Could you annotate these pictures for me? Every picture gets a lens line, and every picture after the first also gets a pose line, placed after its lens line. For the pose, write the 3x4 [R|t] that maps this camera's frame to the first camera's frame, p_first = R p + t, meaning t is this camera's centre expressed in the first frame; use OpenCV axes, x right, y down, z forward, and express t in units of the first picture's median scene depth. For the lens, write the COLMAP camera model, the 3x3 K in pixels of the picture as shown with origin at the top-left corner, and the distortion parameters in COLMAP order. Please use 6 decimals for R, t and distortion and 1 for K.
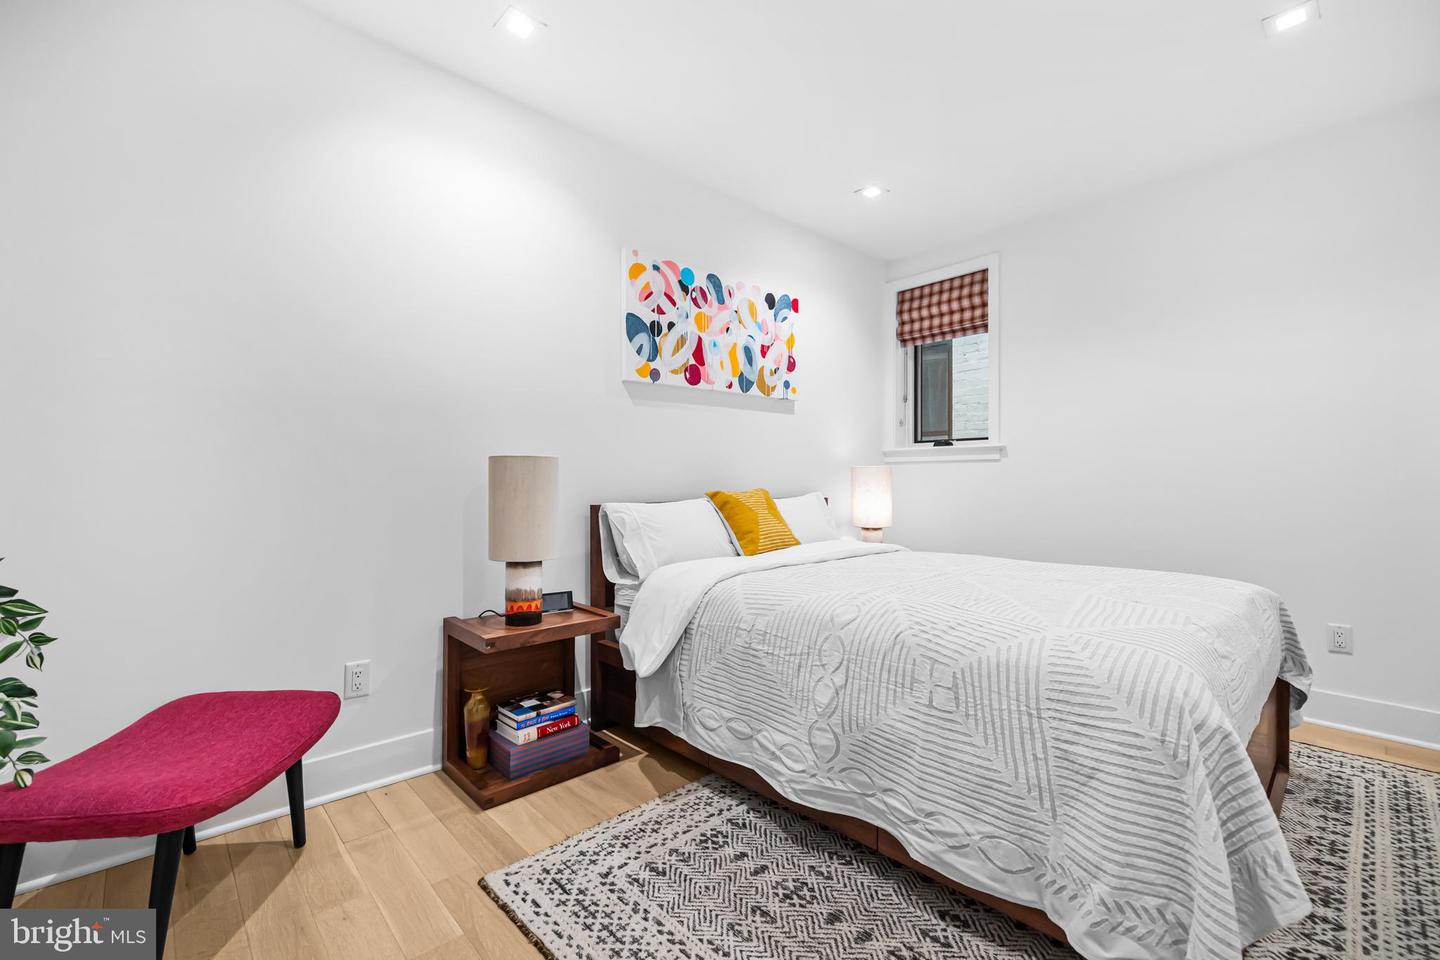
lens RADIAL K [[660.2, 0, 720.0], [0, 660.2, 480.0], [0, 0, 1]] dist [0.002002, 0.000082]
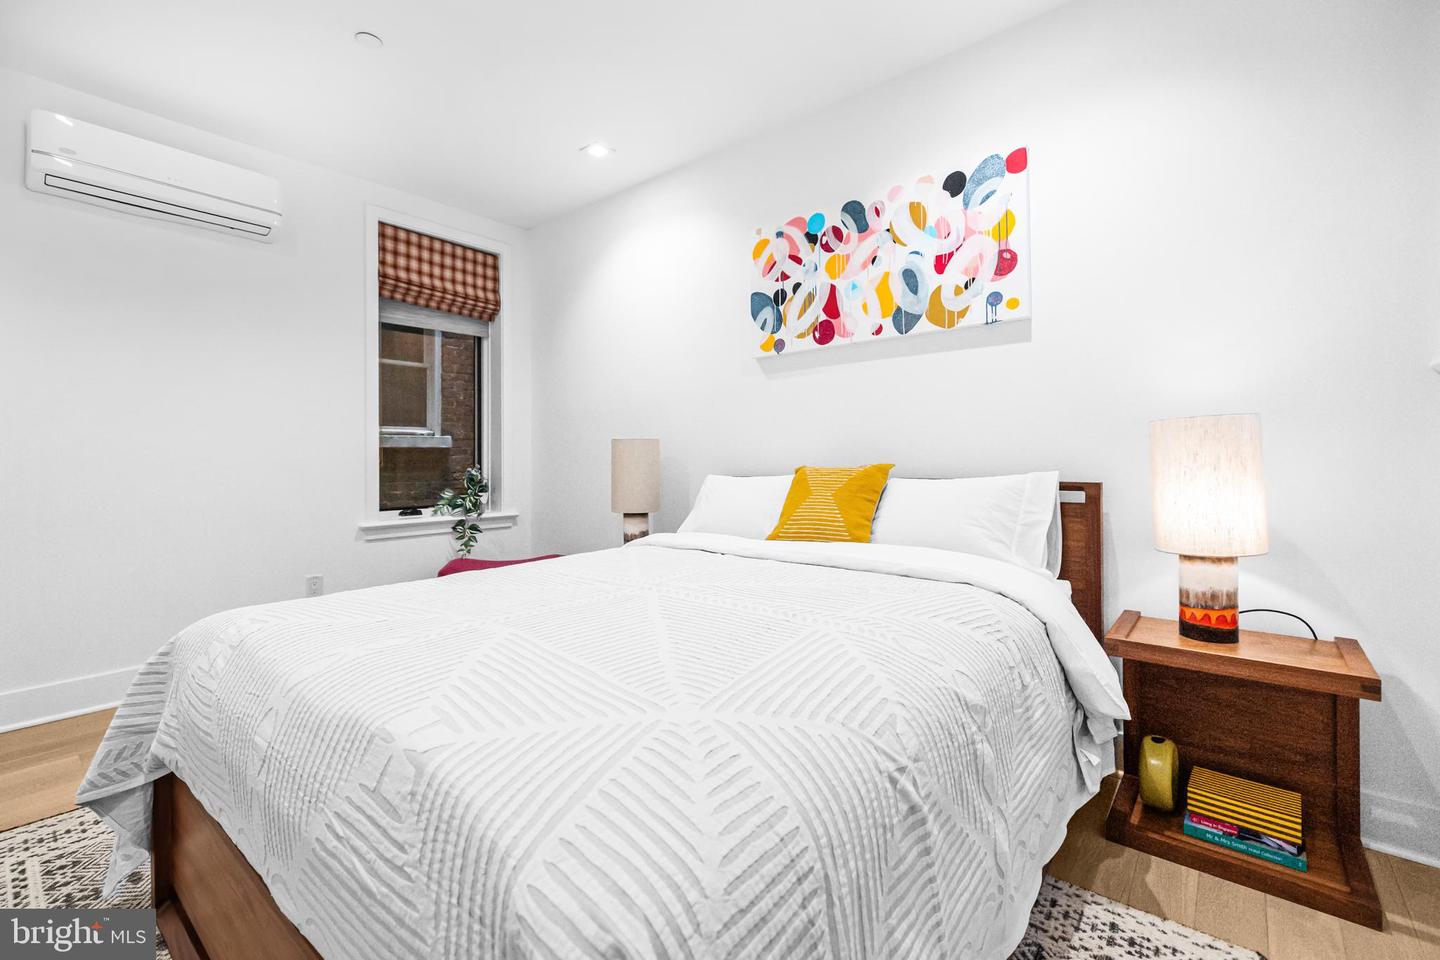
lens RADIAL K [[611.2, 0, 720.4], [0, 611.2, 477.8], [0, 0, 1]] dist [0.002046, 0.000201]
pose [[0.096103, 0.027085, -0.995003, 0.752807], [0.001822, 0.999623, 0.027386, 0.011037], [0.995370, -0.004445, 0.096017, 0.778236]]
